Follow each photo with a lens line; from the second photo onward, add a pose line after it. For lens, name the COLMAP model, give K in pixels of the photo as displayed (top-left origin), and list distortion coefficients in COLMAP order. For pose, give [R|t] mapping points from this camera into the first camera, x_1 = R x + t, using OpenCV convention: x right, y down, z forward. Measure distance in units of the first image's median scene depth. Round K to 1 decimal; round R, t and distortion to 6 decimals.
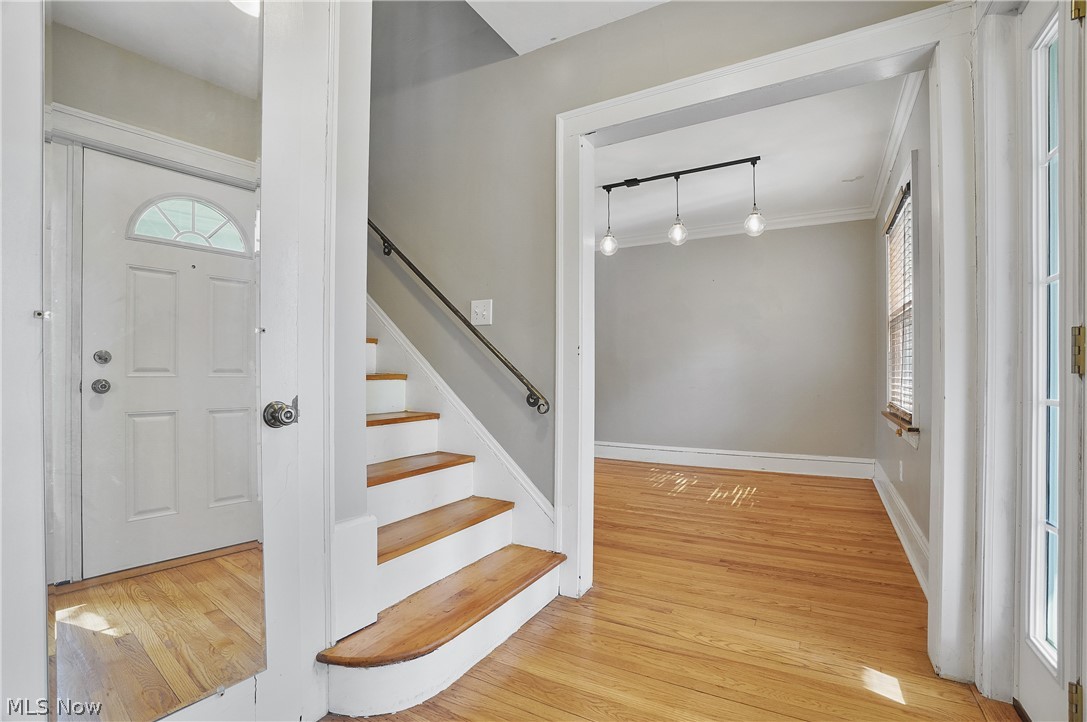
lens RADIAL K [[504.0, 0, 545.9], [0, 504.0, 372.7], [0, 0, 1]] dist [-0.063297, 0.020634]
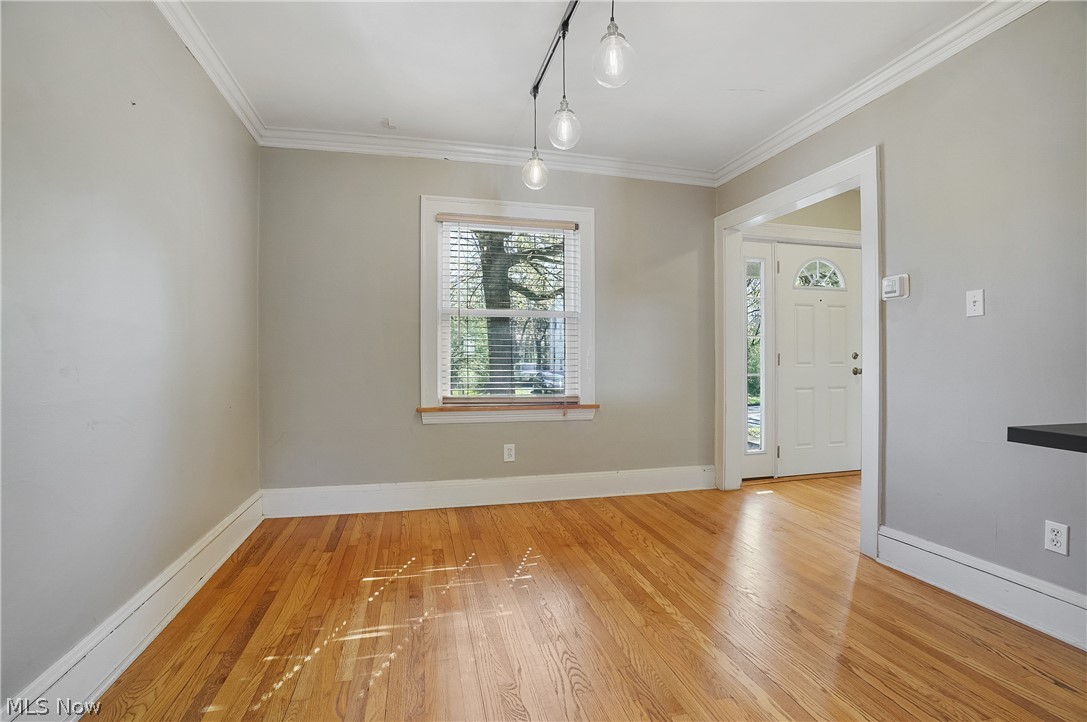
lens RADIAL K [[504.0, 0, 540.3], [0, 504.0, 360.0], [0, 0, 1]] dist [-0.063297, 0.020634]
pose [[-0.684282, -0.003491, 0.729209, -0.190894], [-0.001089, 0.999992, 0.003766, -0.020665], [-0.729217, 0.001783, -0.684281, 1.963339]]
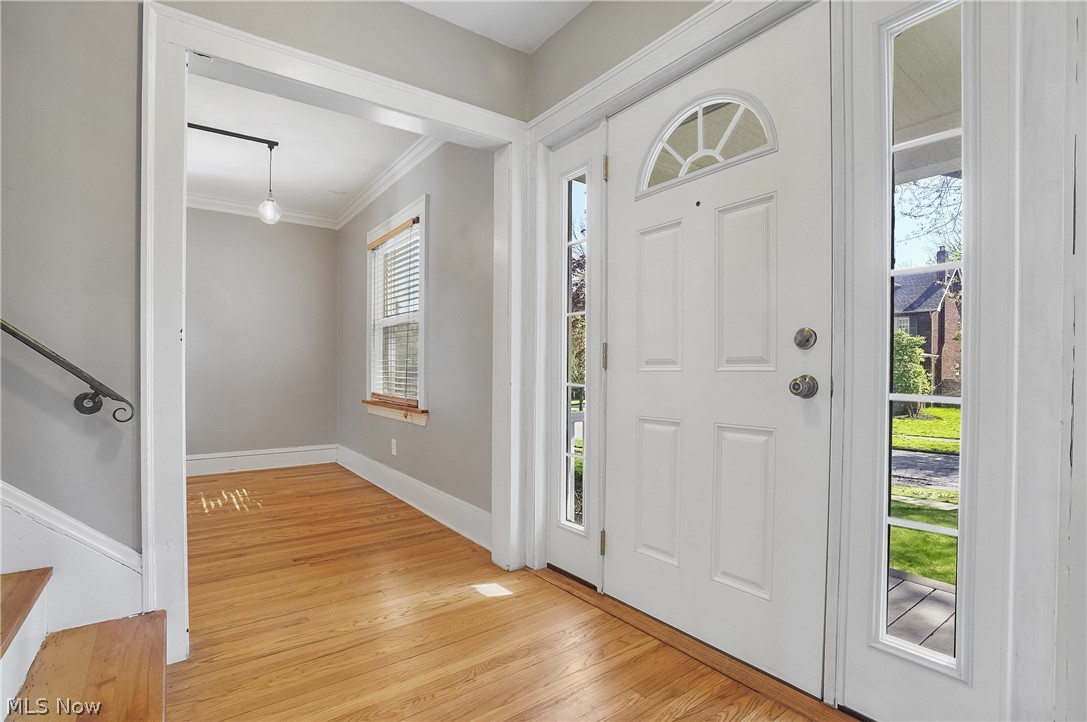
lens RADIAL K [[504.0, 0, 544.6], [0, 504.0, 382.3], [0, 0, 1]] dist [-0.063297, 0.020634]
pose [[0.403254, -0.016363, 0.914942, -0.307886], [-0.007872, 0.999741, 0.021350, 0.007337], [-0.915054, -0.015812, 0.403021, 0.164053]]
